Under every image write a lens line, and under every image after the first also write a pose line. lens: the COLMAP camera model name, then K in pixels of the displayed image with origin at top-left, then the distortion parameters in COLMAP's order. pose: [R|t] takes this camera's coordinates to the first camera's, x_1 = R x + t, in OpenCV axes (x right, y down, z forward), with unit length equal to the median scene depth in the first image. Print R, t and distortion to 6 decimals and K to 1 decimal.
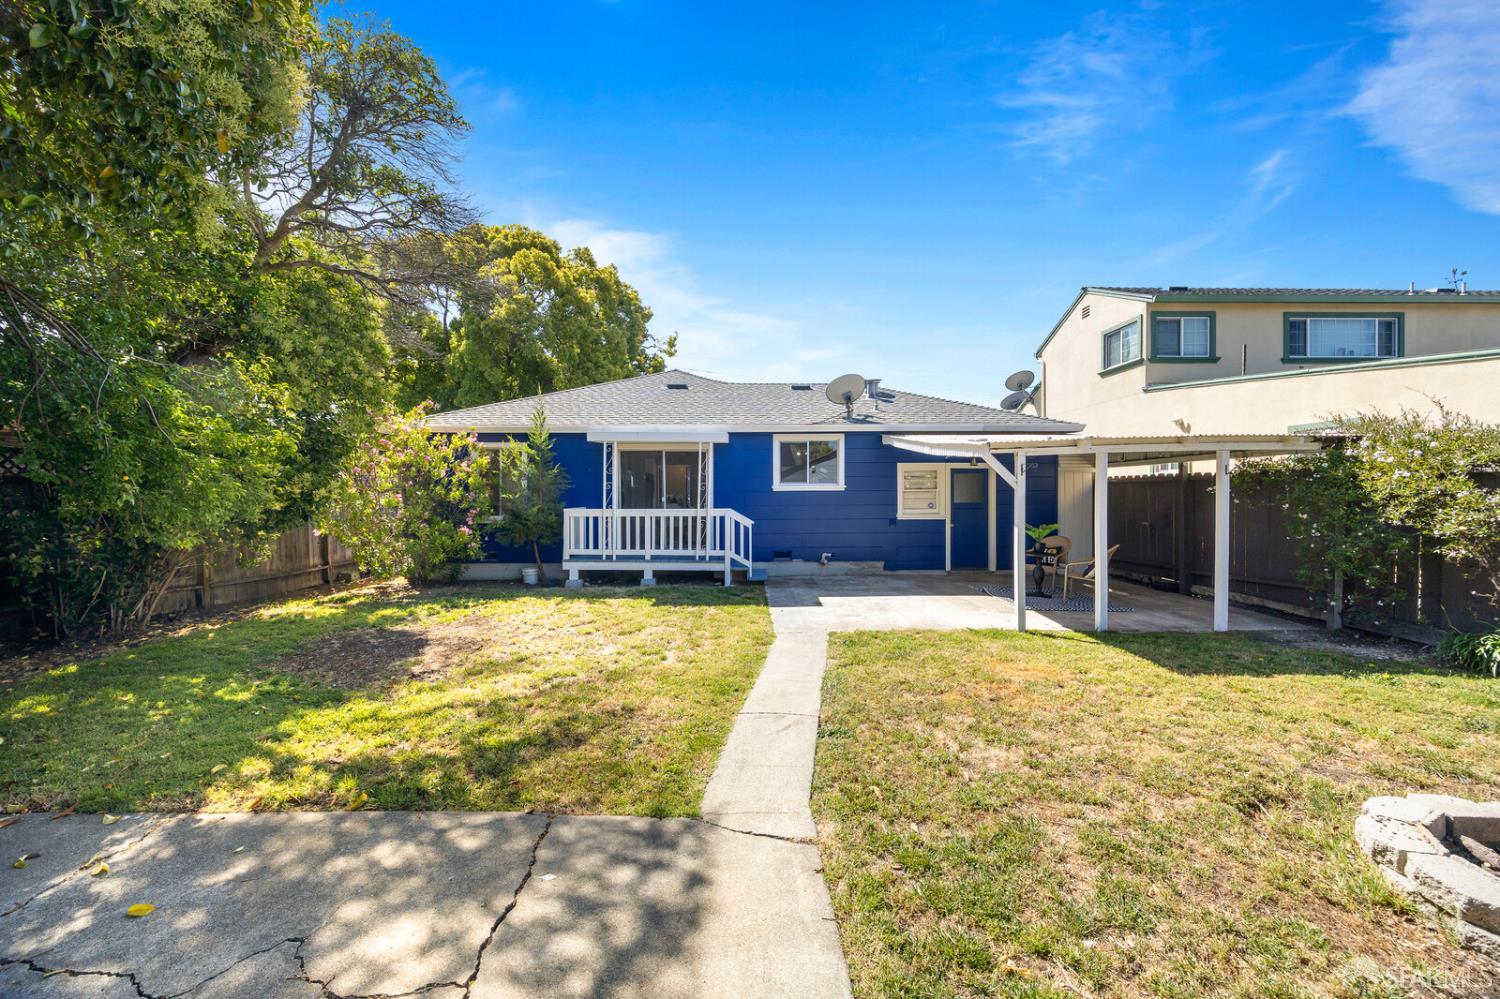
lens RADIAL K [[571.9, 0, 760.1], [0, 571.9, 496.2], [0, 0, 1]] dist [-0.006356, 0.000355]
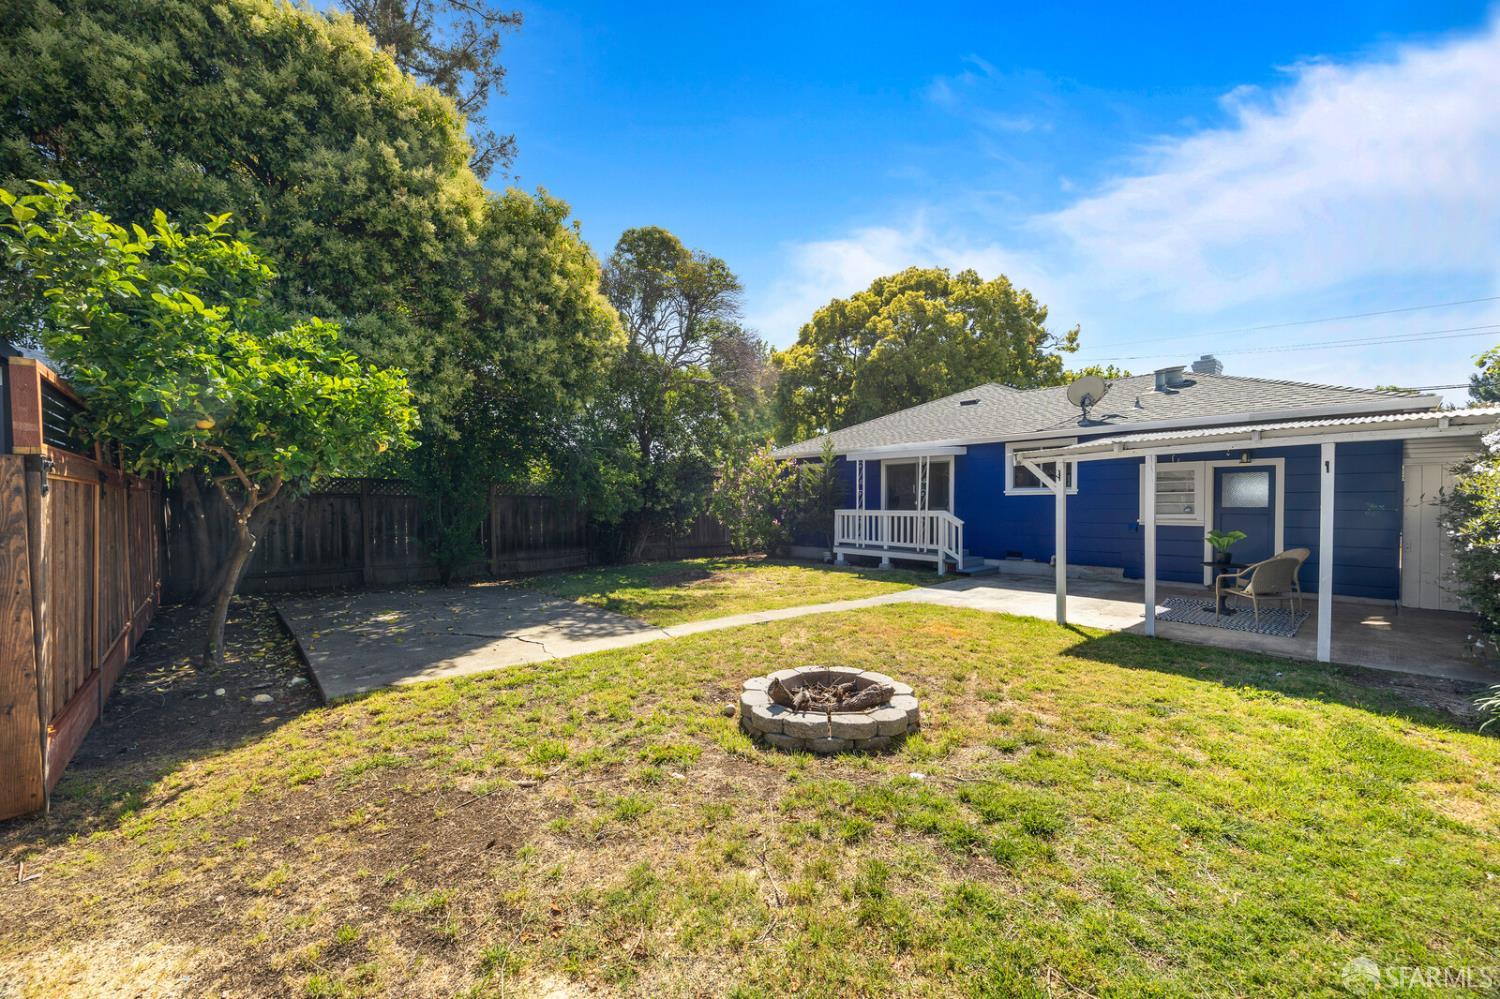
lens RADIAL K [[571.9, 0, 741.5], [0, 571.9, 505.3], [0, 0, 1]] dist [-0.006356, 0.000355]
pose [[0.671195, 0.003369, -0.741273, 0.548723], [0.002840, 0.999971, 0.007116, 0.001071], [0.741275, -0.006882, 0.671166, -0.118462]]
